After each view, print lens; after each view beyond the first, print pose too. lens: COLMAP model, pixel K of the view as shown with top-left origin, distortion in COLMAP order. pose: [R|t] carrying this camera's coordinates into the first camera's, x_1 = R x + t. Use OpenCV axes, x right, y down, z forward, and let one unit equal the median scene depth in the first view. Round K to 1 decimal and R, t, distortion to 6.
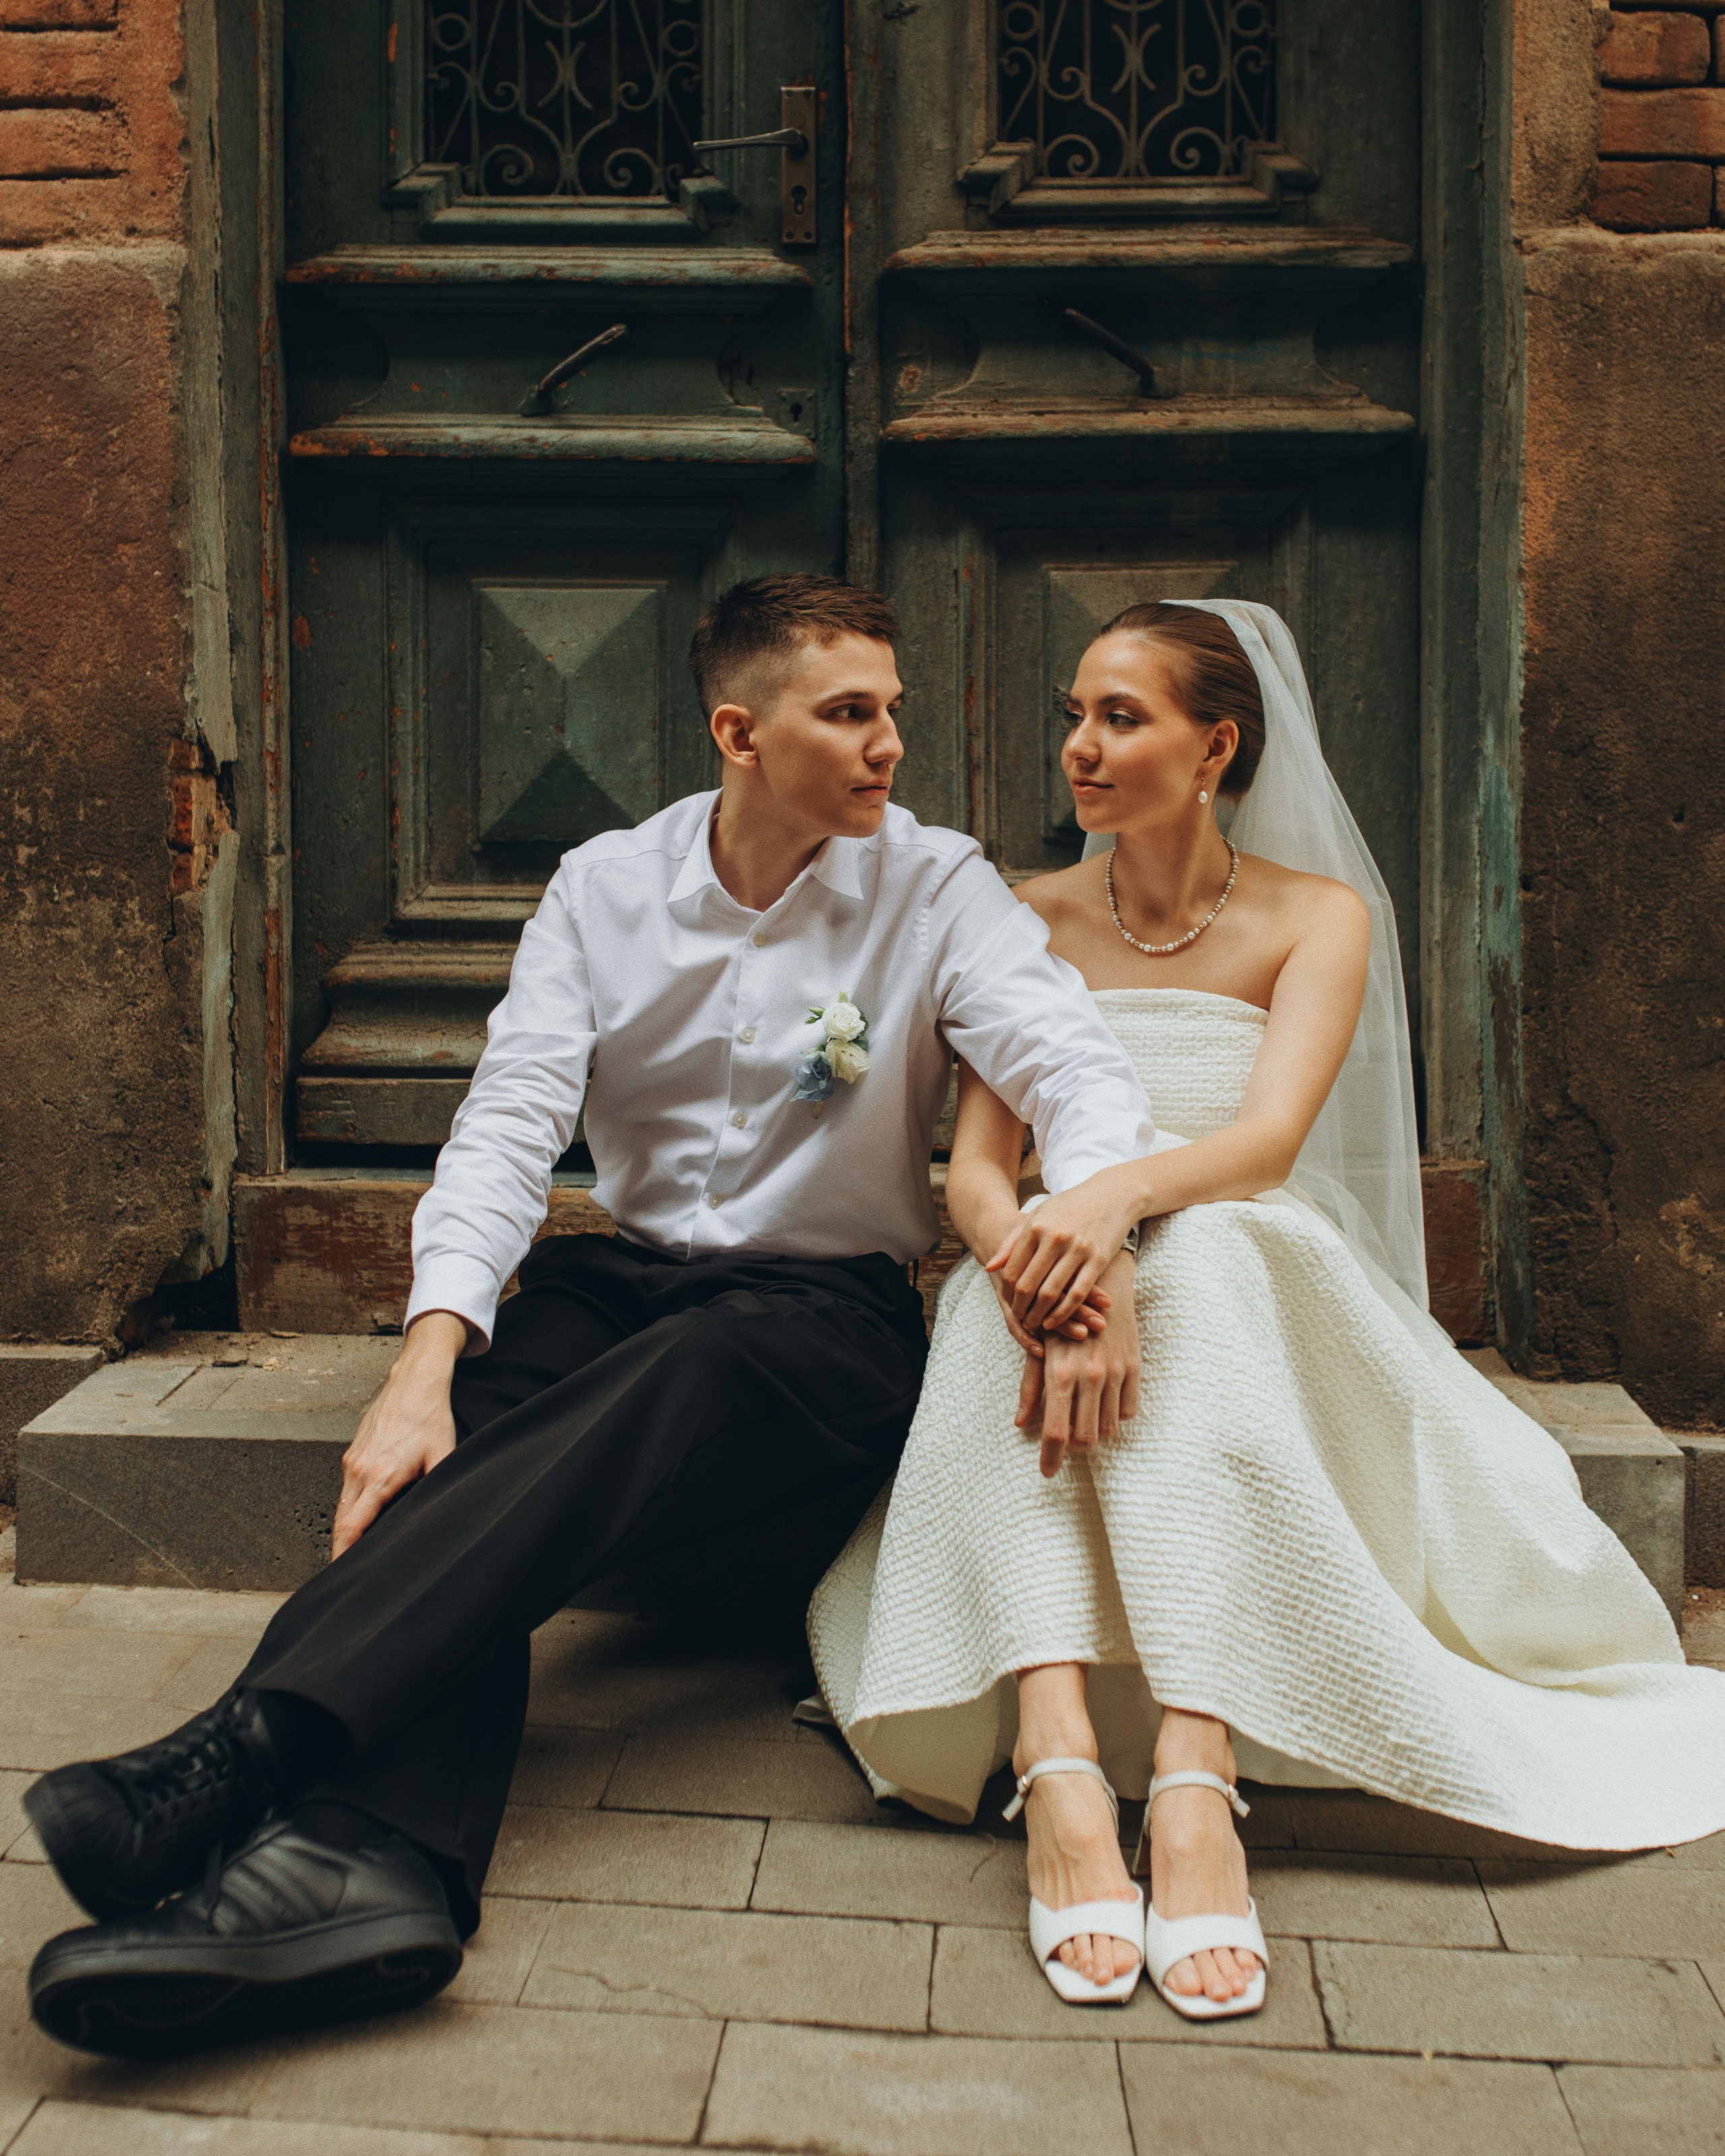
lens RADIAL K [[2251.8, 0, 862.5], [0, 2251.8, 1078.0], [0, 0, 1]] dist [-0.001359, -0.014541]
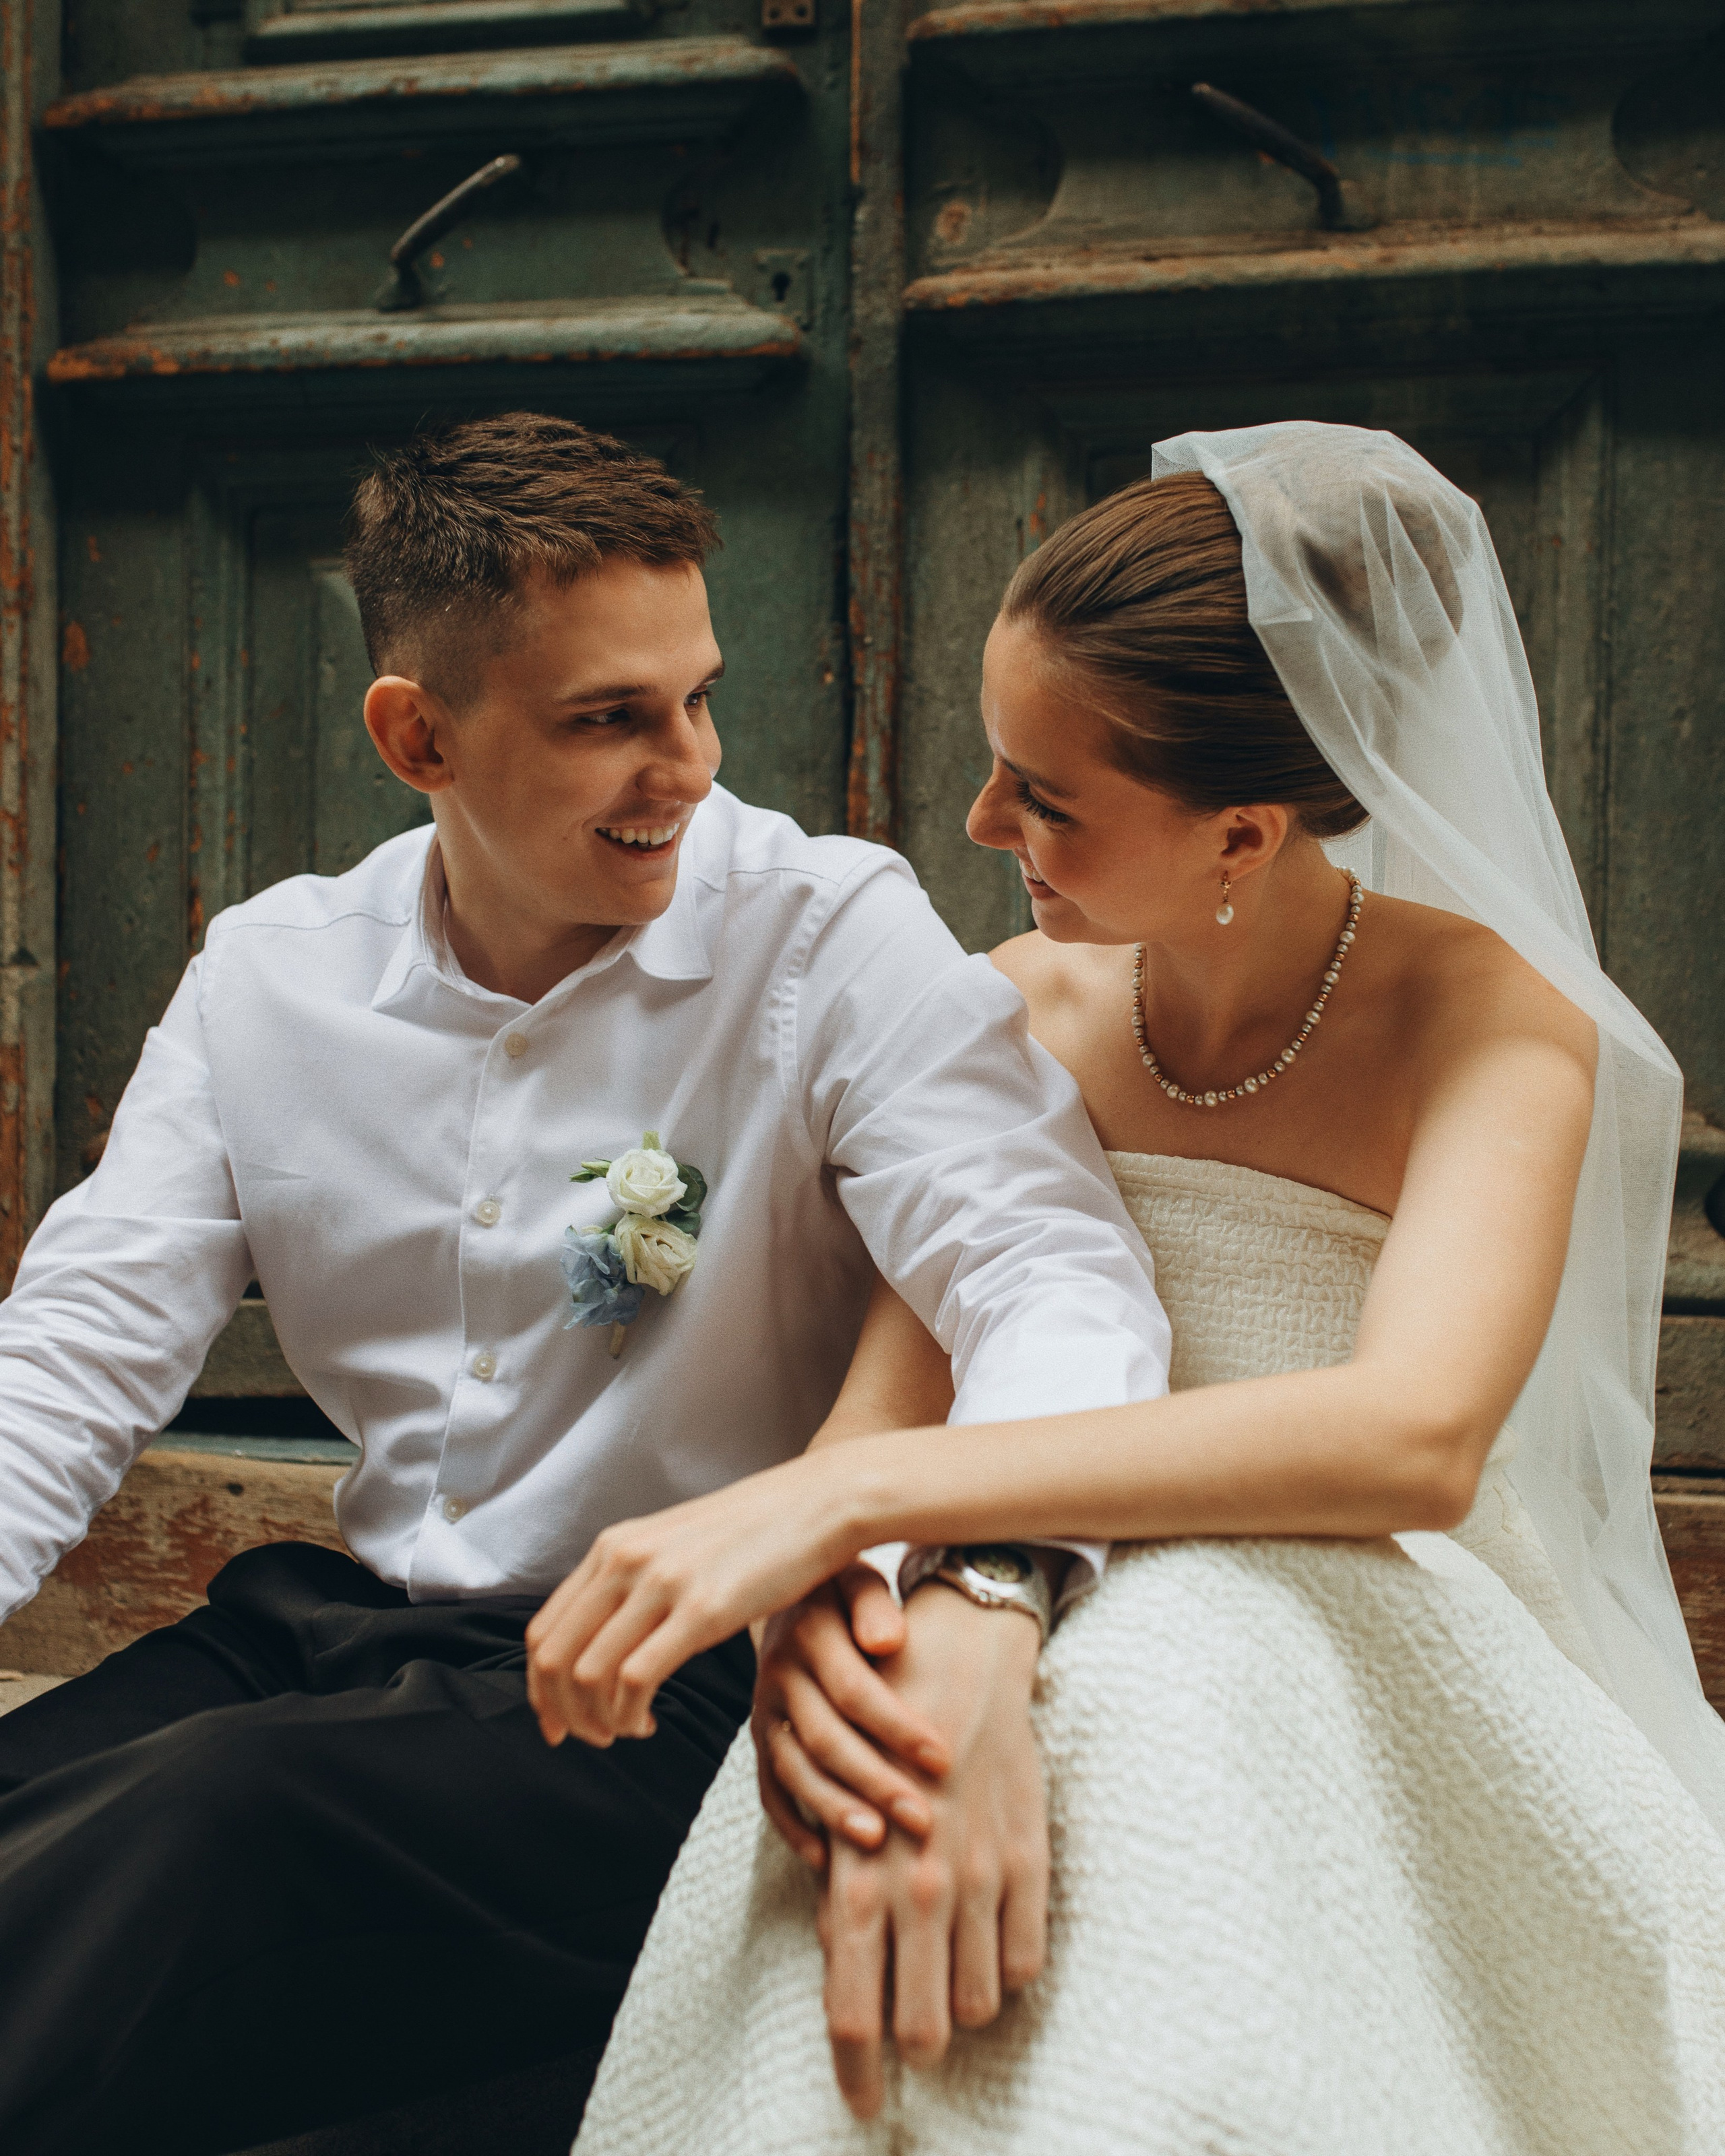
lens RADIAL K [[1959.6, 0, 972.2], [0, 1959.6, 1248.0], [0, 0, 1]] dist [0.090470, -0.082225]
pose [[0.986389, 0.013172, -0.163897, 0.124512], [-0.021310, 0.998620, -0.047994, 0.009123], [0.163039, 0.050833, 0.985309, 0.456933]]
